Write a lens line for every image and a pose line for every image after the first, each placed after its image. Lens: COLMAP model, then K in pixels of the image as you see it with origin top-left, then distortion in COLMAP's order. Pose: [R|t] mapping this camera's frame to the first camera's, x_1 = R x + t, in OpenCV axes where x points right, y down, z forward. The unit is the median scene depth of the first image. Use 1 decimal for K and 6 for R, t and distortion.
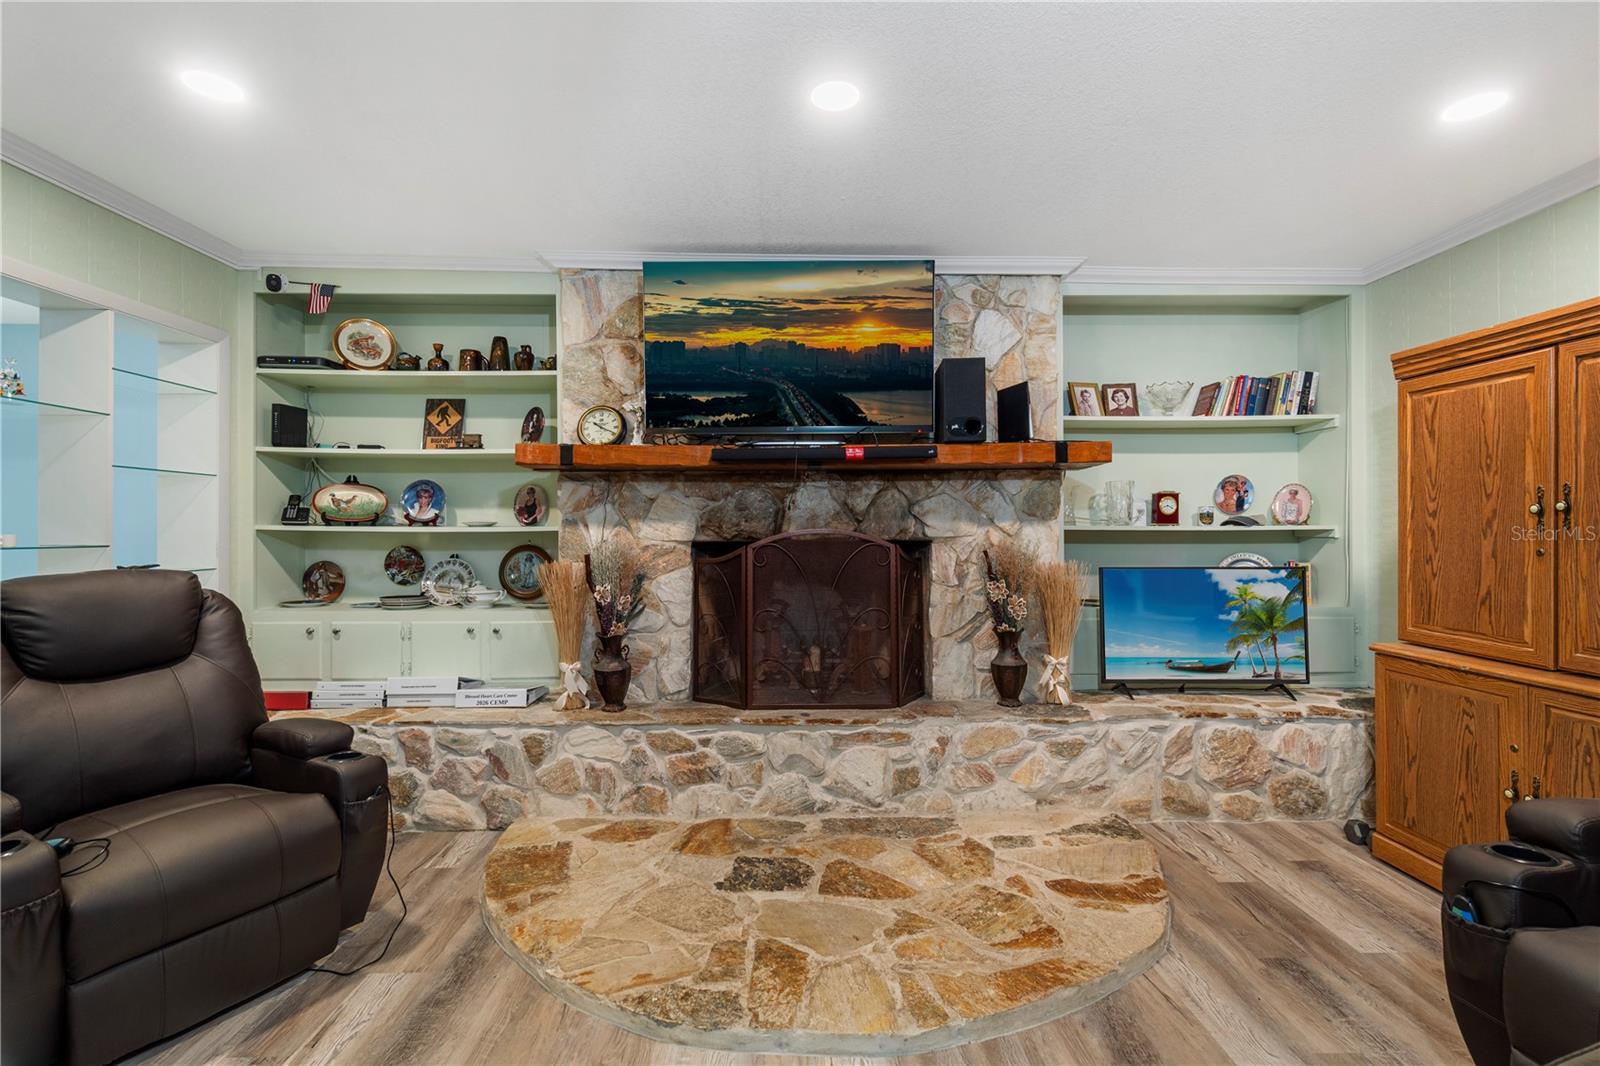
lens RADIAL K [[698.0, 0, 754.6], [0, 698.0, 532.1], [0, 0, 1]] dist [0.001086, 0.000304]
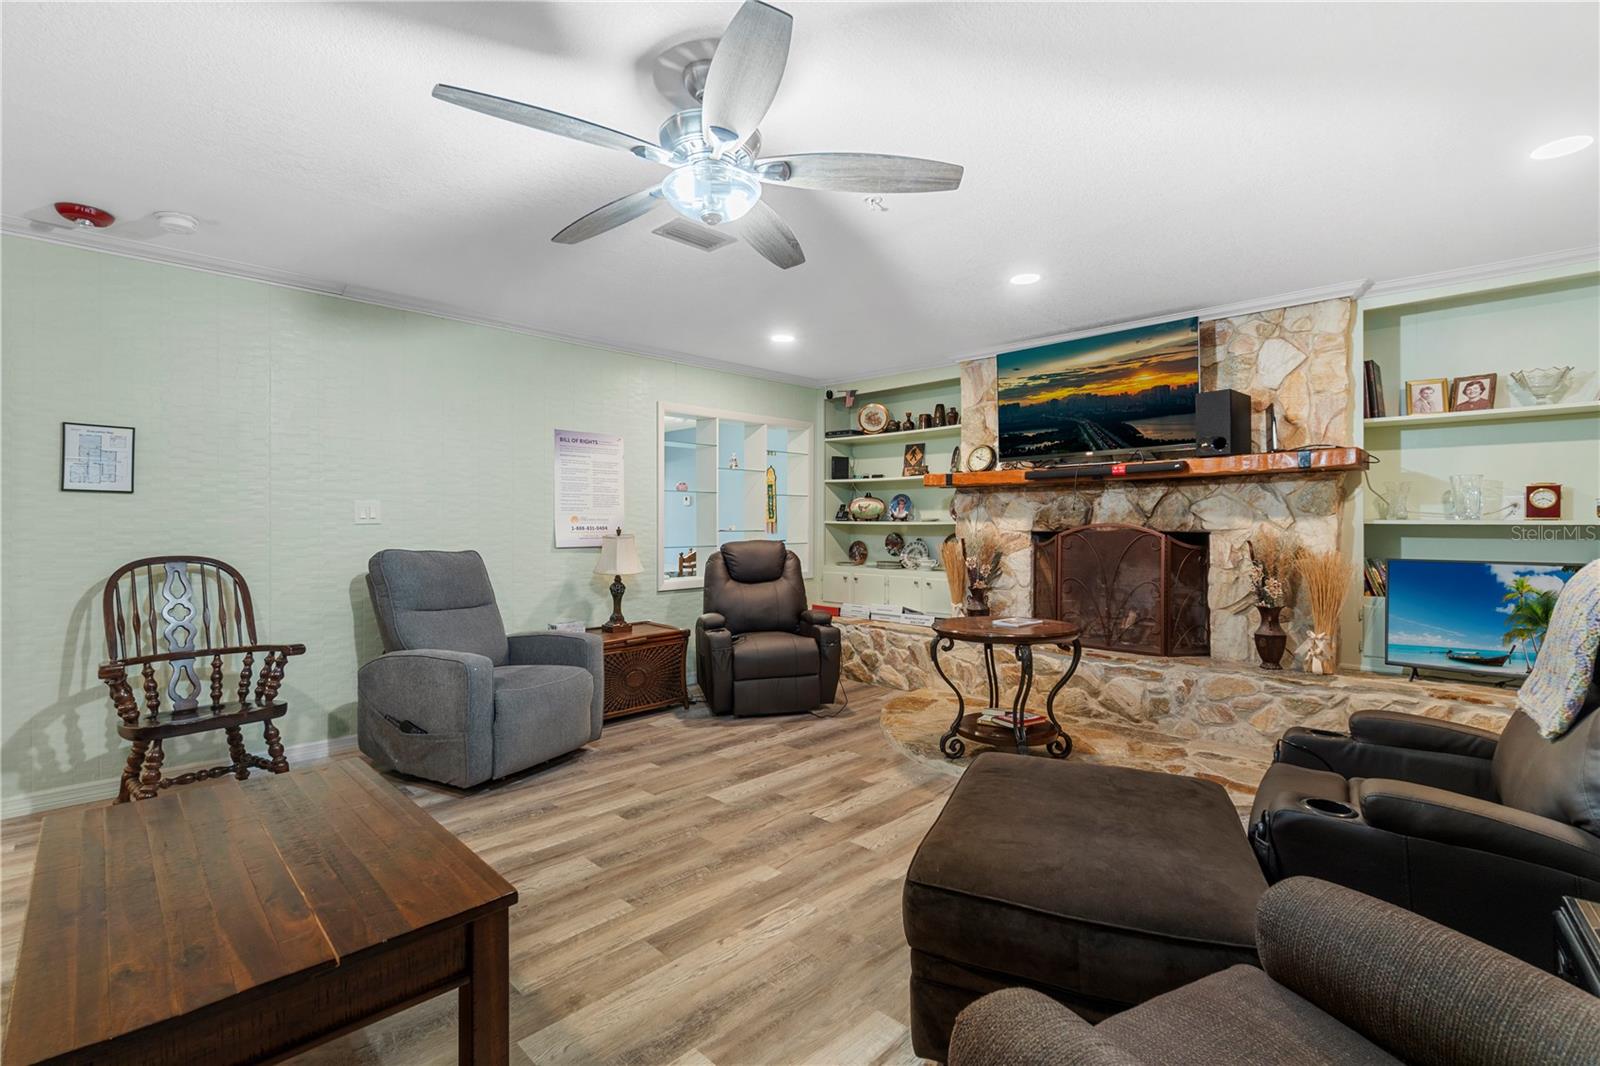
lens RADIAL K [[698.0, 0, 791.4], [0, 698.0, 527.2], [0, 0, 1]] dist [0.001086, 0.000304]
pose [[0.699175, 0.004924, -0.714934, 0.631840], [-0.002466, 0.999987, 0.004475, -0.001227], [0.714947, -0.001366, 0.699178, -0.431171]]
